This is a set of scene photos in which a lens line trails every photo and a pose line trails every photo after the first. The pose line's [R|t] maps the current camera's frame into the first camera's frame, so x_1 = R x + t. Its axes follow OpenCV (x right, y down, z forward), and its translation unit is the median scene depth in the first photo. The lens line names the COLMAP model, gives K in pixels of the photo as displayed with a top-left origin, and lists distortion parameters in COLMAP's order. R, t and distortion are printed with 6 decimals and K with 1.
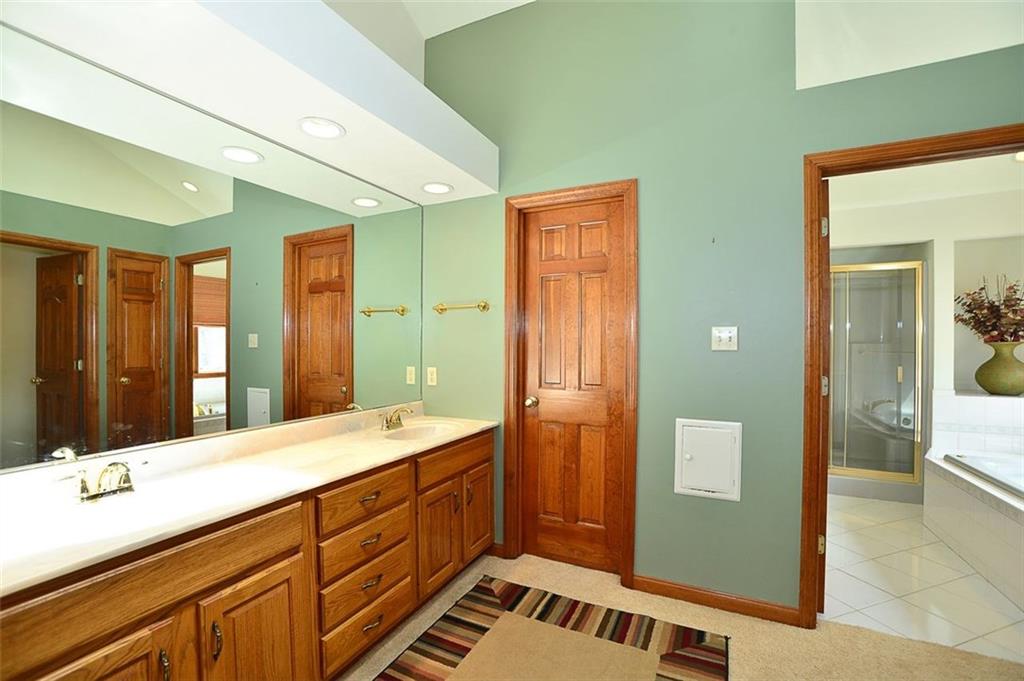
lens RADIAL K [[446.1, 0, 507.4], [0, 446.1, 343.7], [0, 0, 1]] dist [-0.073176, 0.026676]
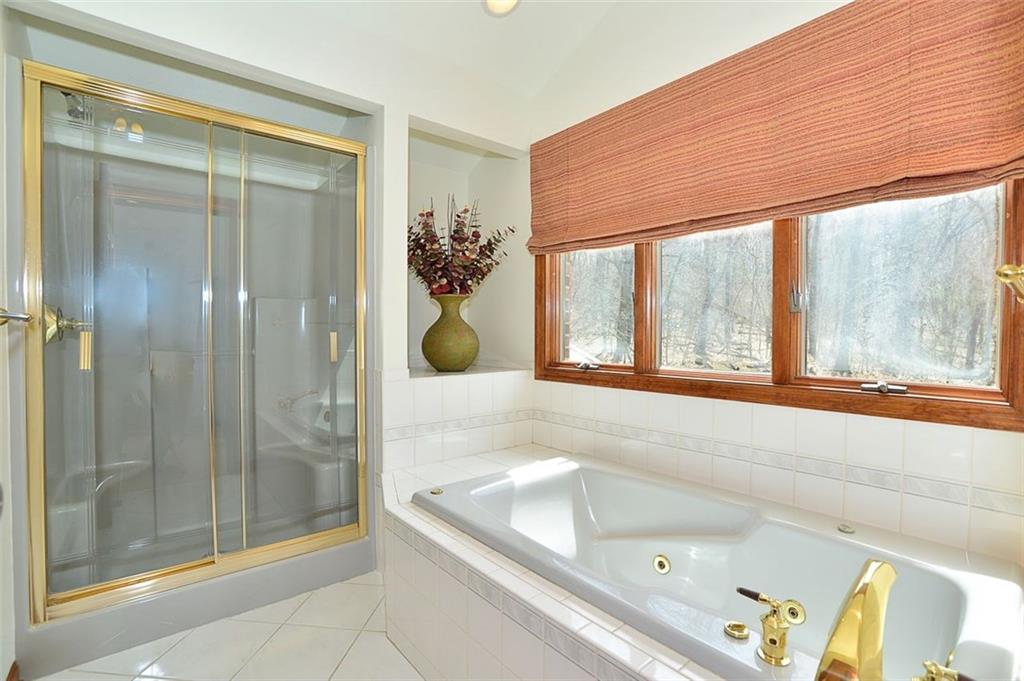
lens RADIAL K [[446.1, 0, 507.4], [0, 446.1, 343.7], [0, 0, 1]] dist [-0.073176, 0.026676]
pose [[0.433077, -0.014951, 0.901233, 0.608724], [0.004850, 0.999887, 0.014257, 0.076416], [-0.901344, -0.001803, 0.433101, 0.669888]]
